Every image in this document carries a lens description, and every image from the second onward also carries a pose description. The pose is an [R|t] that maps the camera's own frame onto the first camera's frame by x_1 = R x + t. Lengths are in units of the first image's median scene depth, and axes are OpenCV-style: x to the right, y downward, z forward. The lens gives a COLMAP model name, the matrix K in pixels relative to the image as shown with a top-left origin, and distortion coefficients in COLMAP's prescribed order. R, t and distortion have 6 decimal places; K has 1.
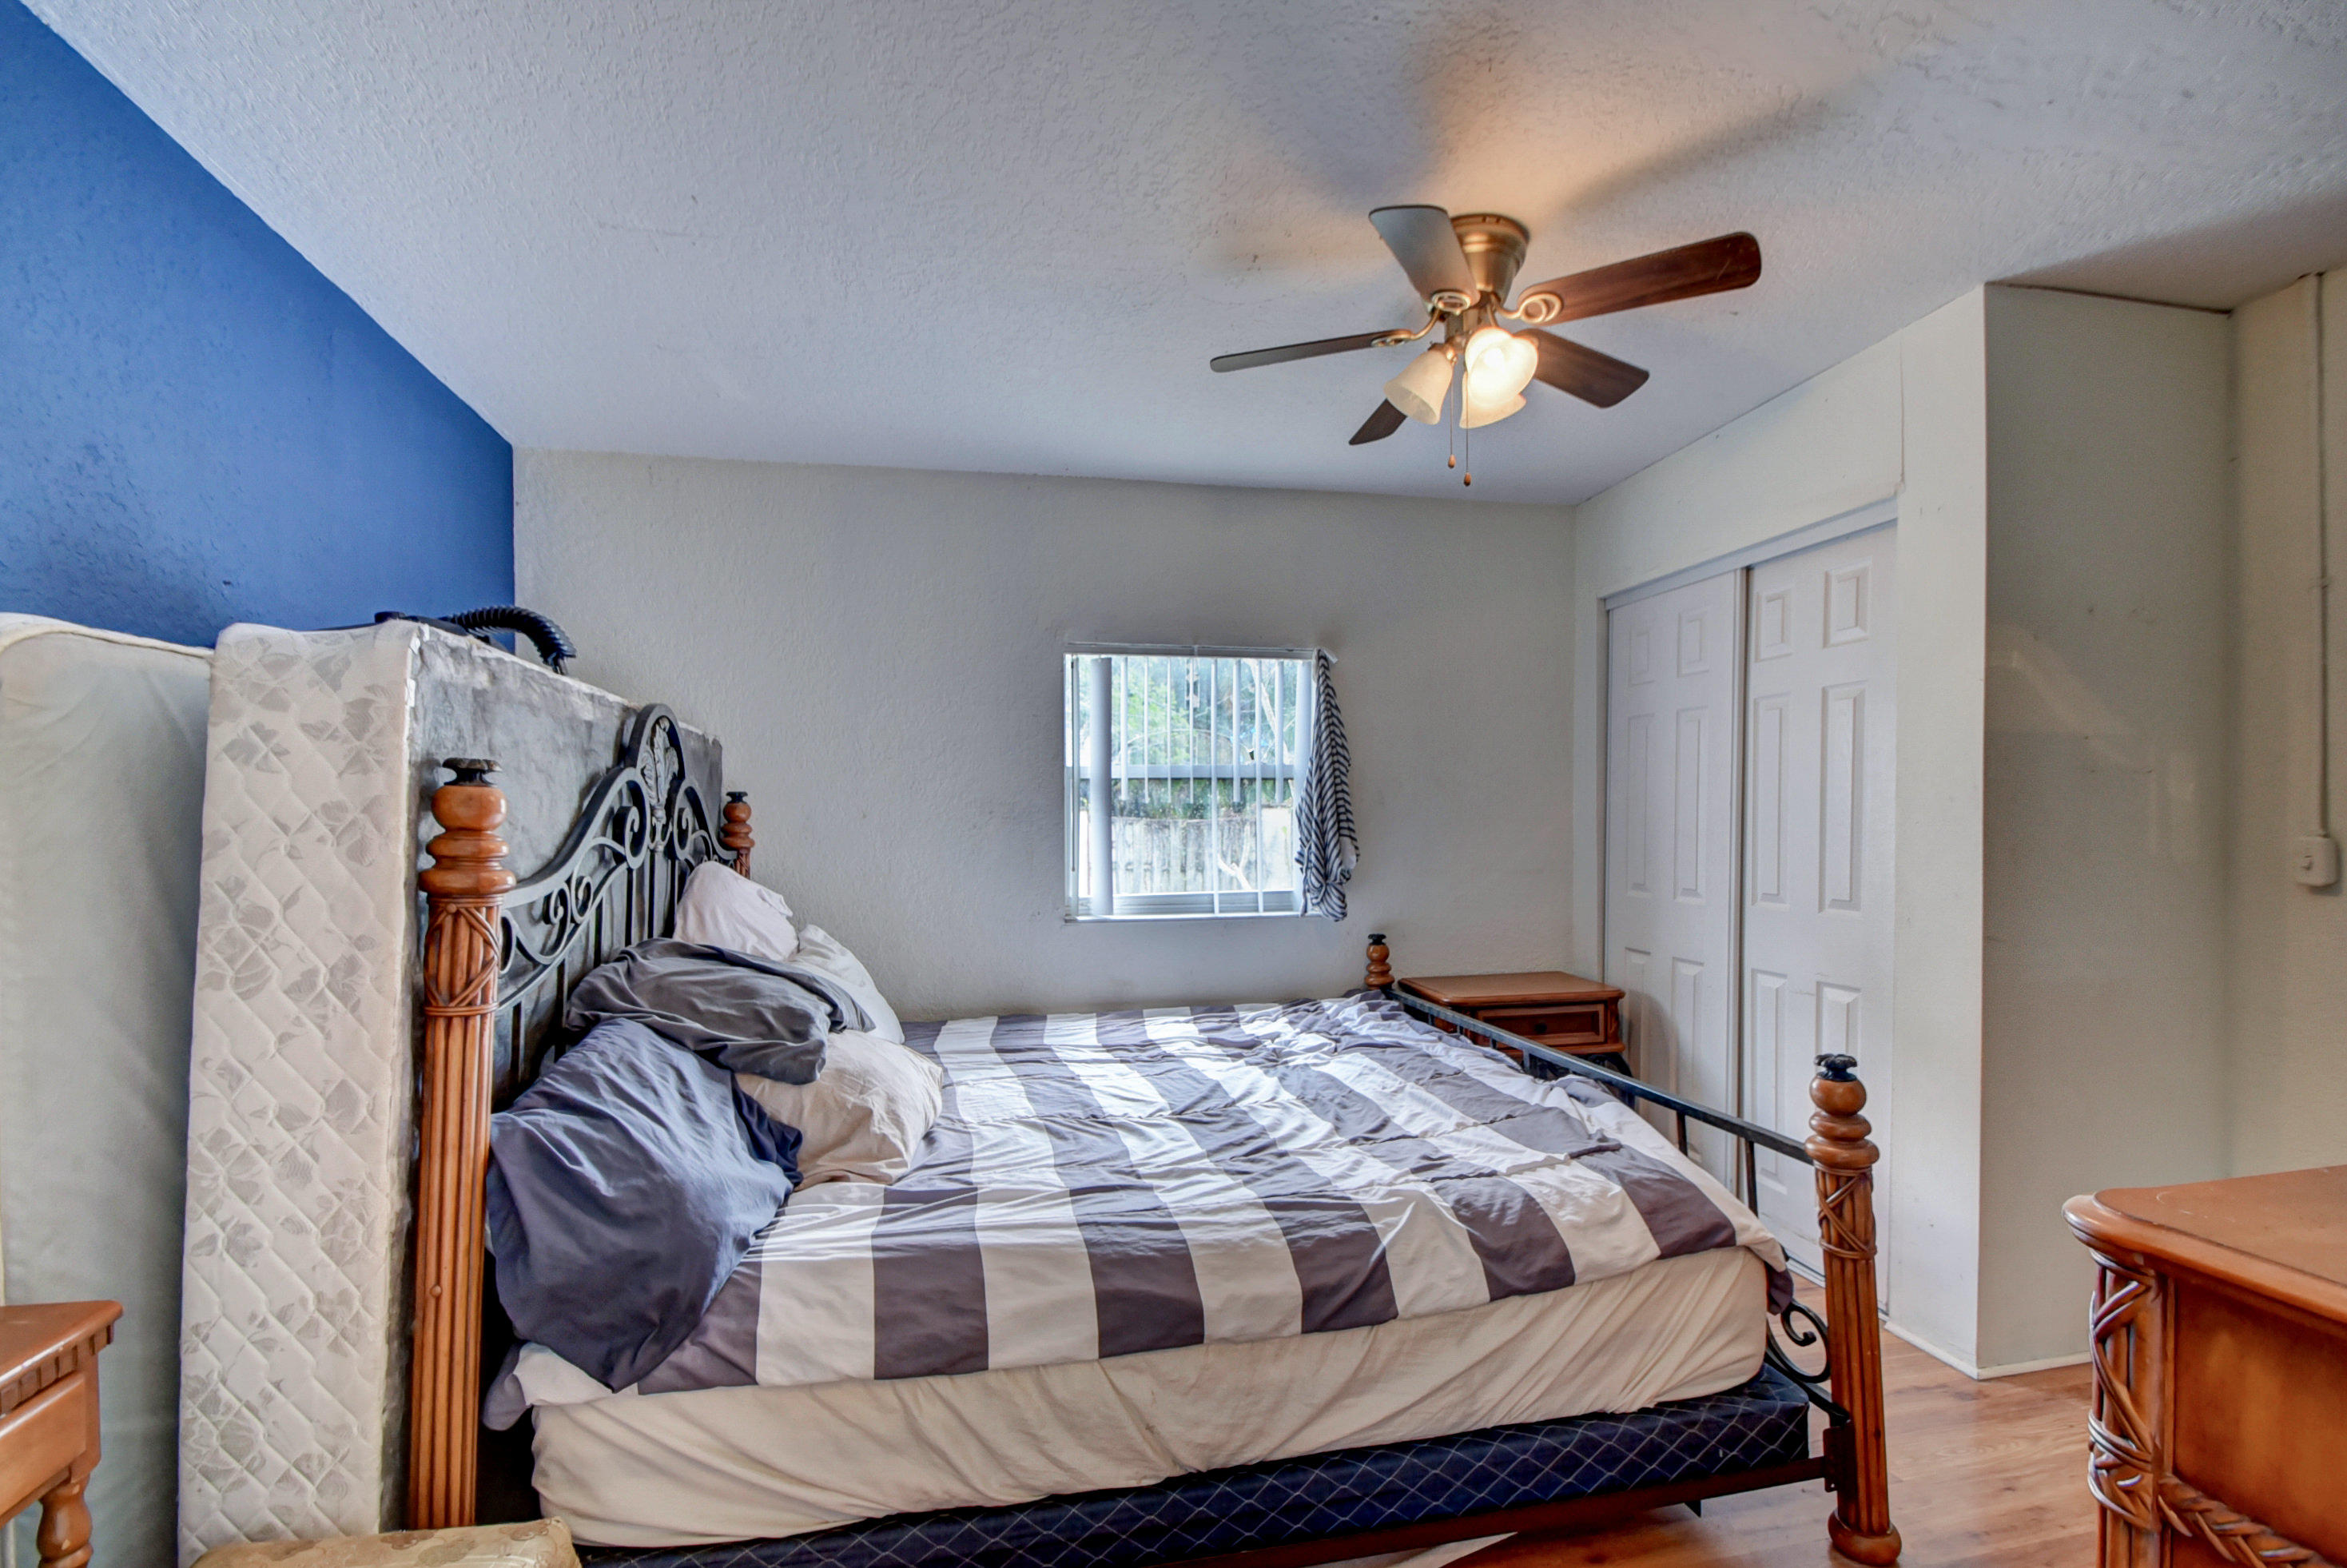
lens RADIAL K [[1044.4, 0, 1166.0], [0, 1044.4, 821.7], [0, 0, 1]] dist [0.014952, -0.017596]
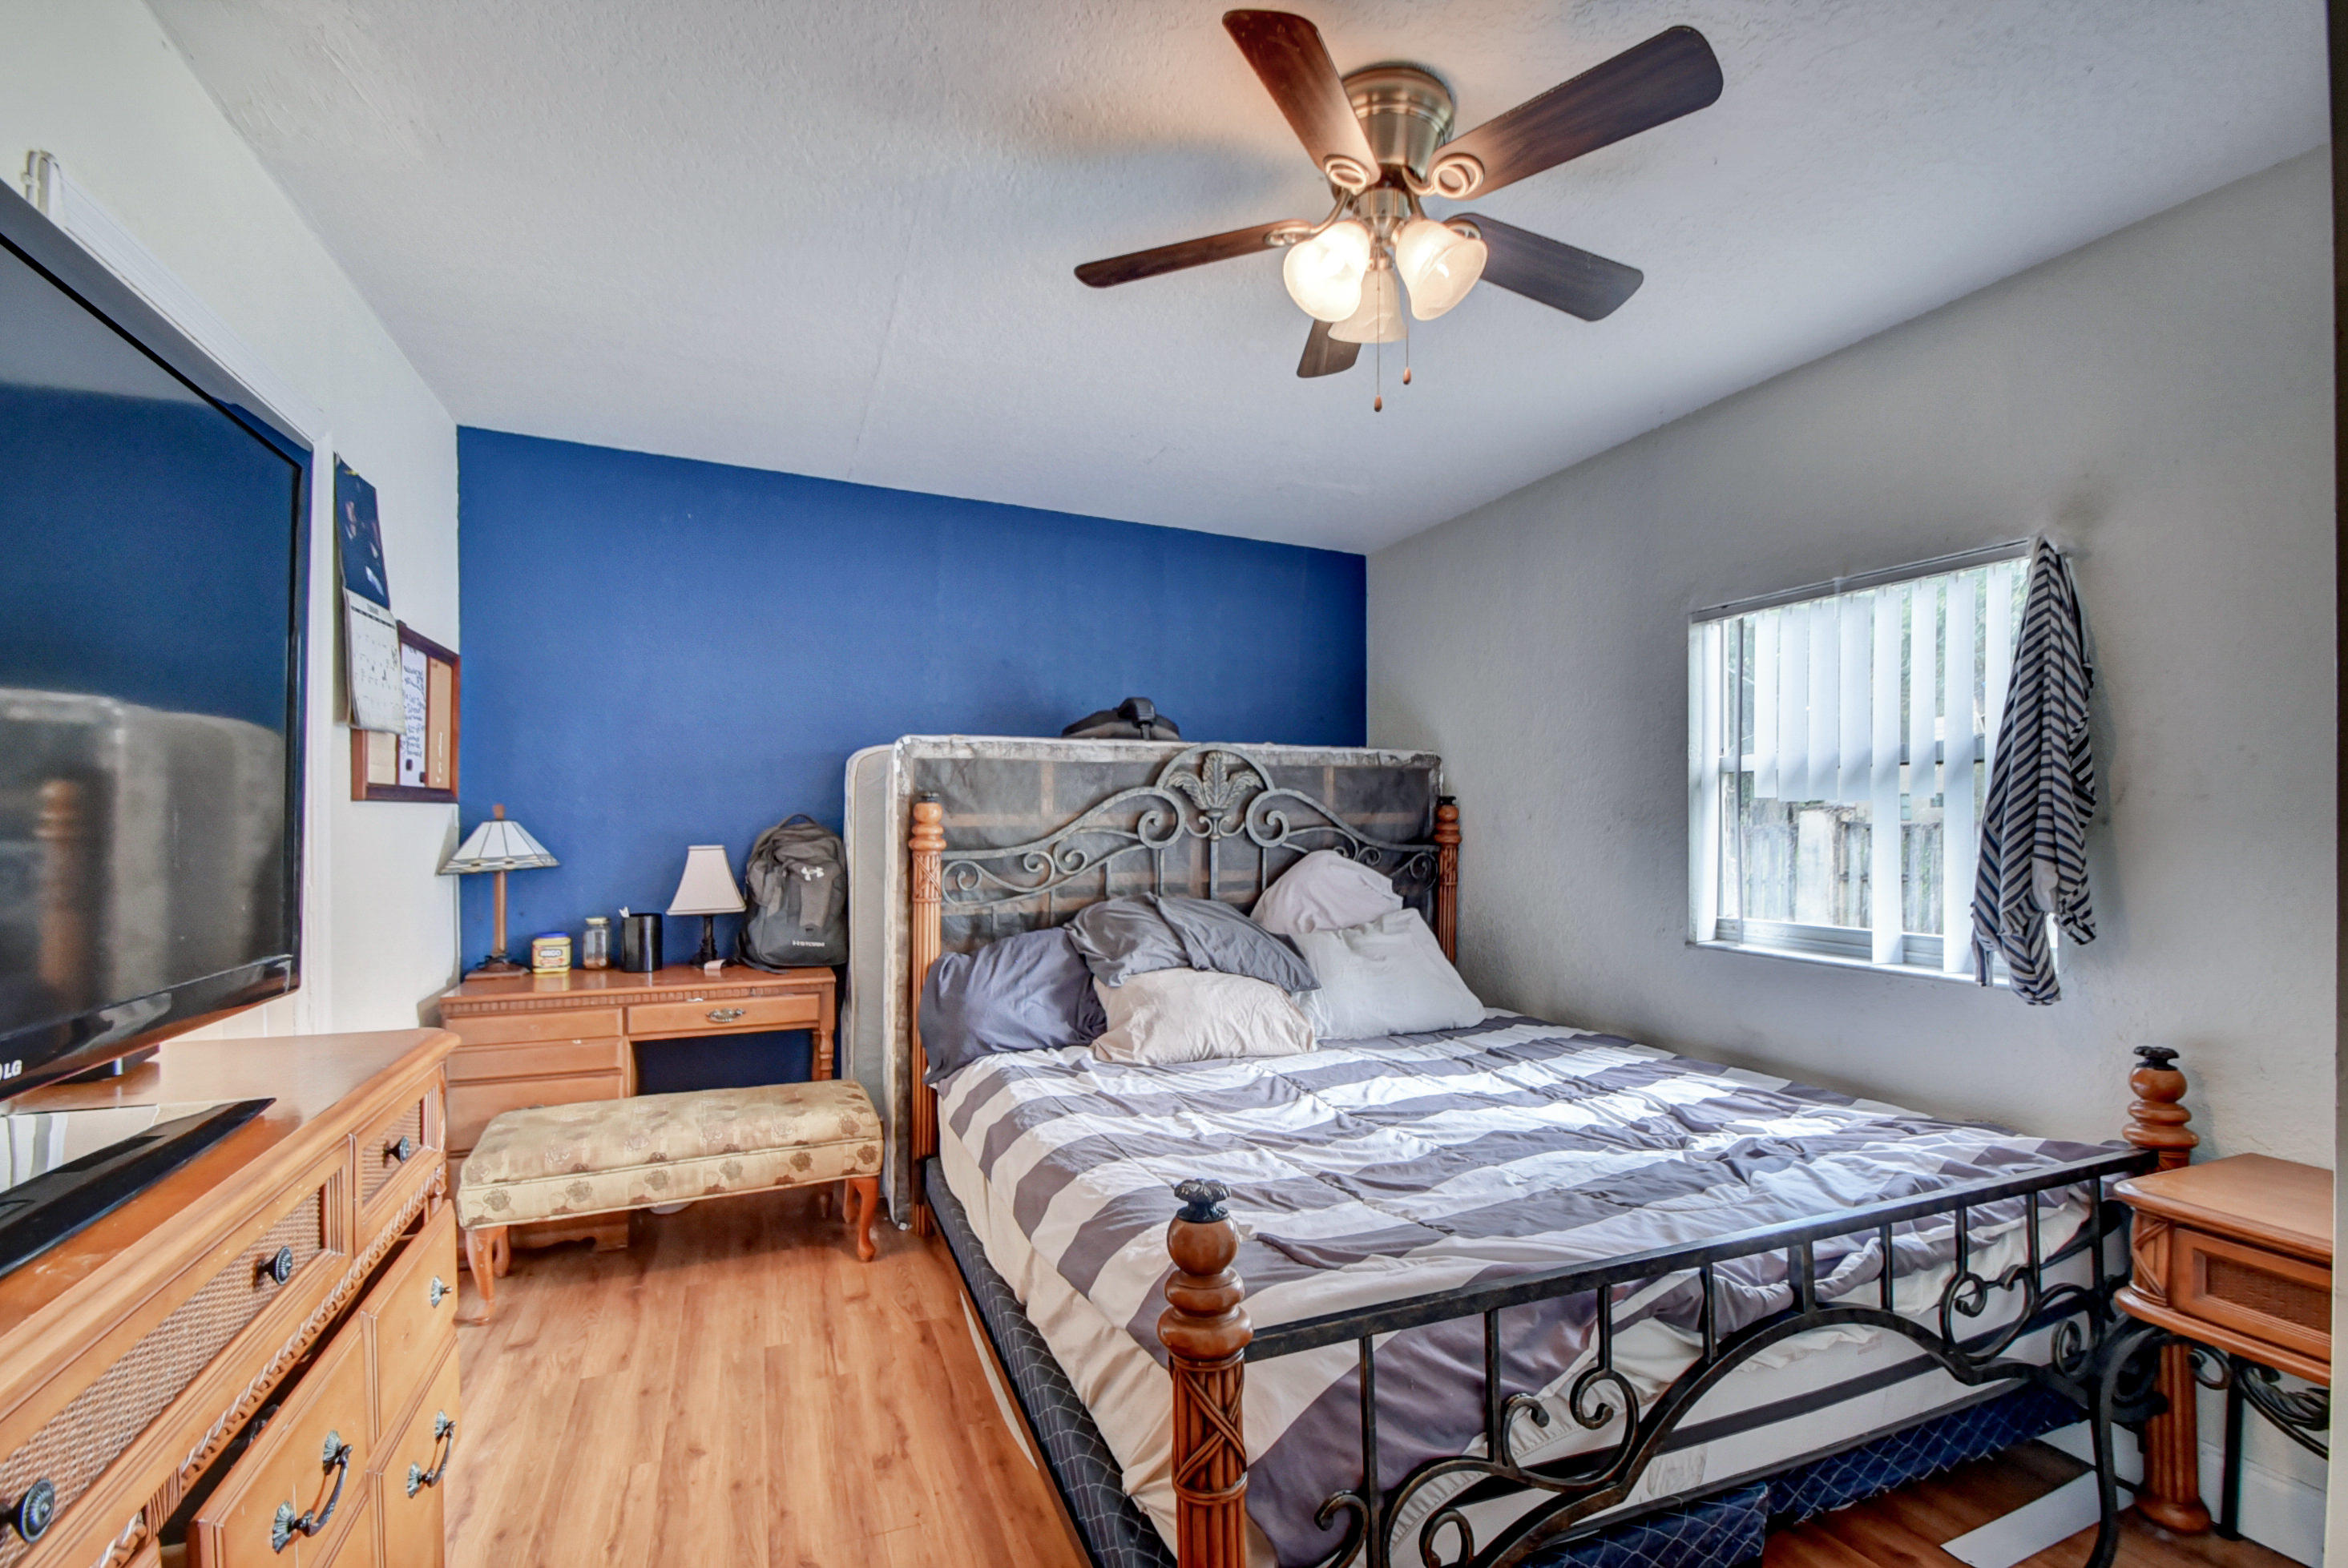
lens RADIAL K [[1037.4, 0, 1163.7], [0, 1037.4, 825.4], [0, 0, 1]] dist [0.016328, -0.018860]
pose [[0.174277, 0.013005, -0.984611, 1.028202], [-0.007087, 0.999903, 0.011952, -0.010837], [0.984671, 0.004895, 0.174352, 0.688744]]
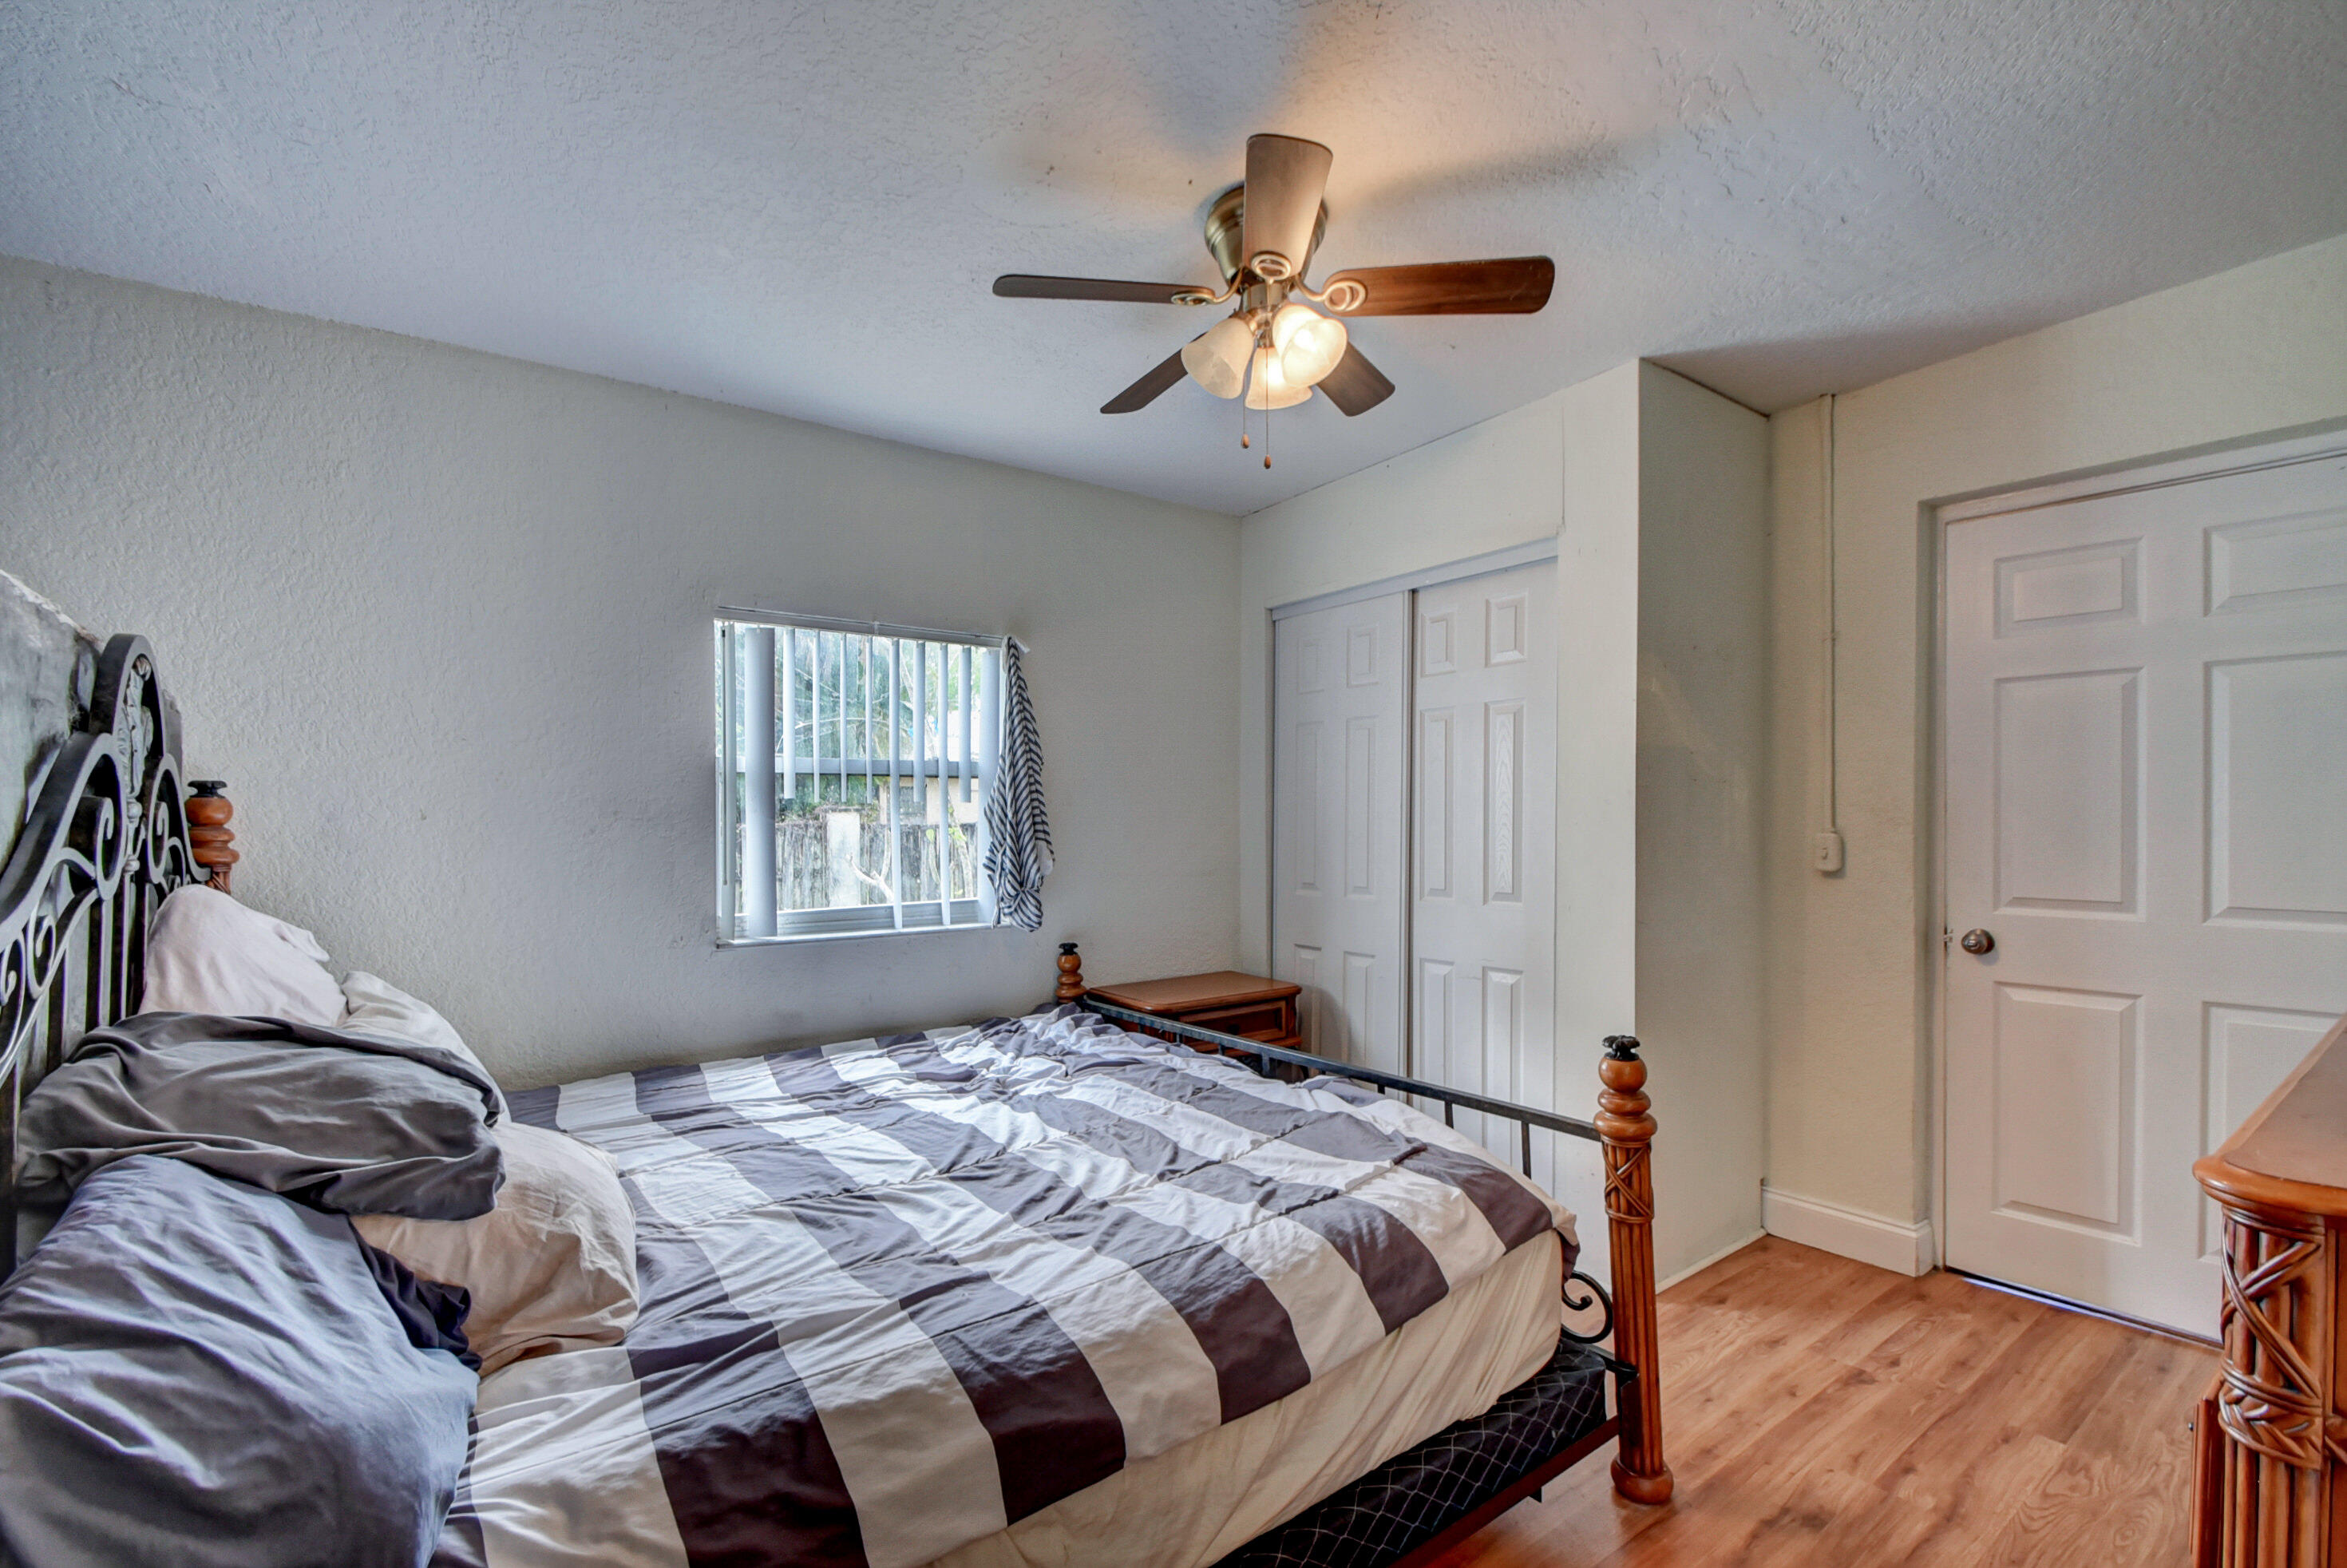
lens RADIAL K [[1037.1, 0, 1163.2], [0, 1037.1, 825.4], [0, 0, 1]] dist [0.016328, -0.018860]
pose [[0.905569, -0.002106, 0.424194, -0.195669], [0.002751, 0.999996, -0.000910, 0.003510], [-0.424190, 0.001991, 0.905571, 0.184729]]
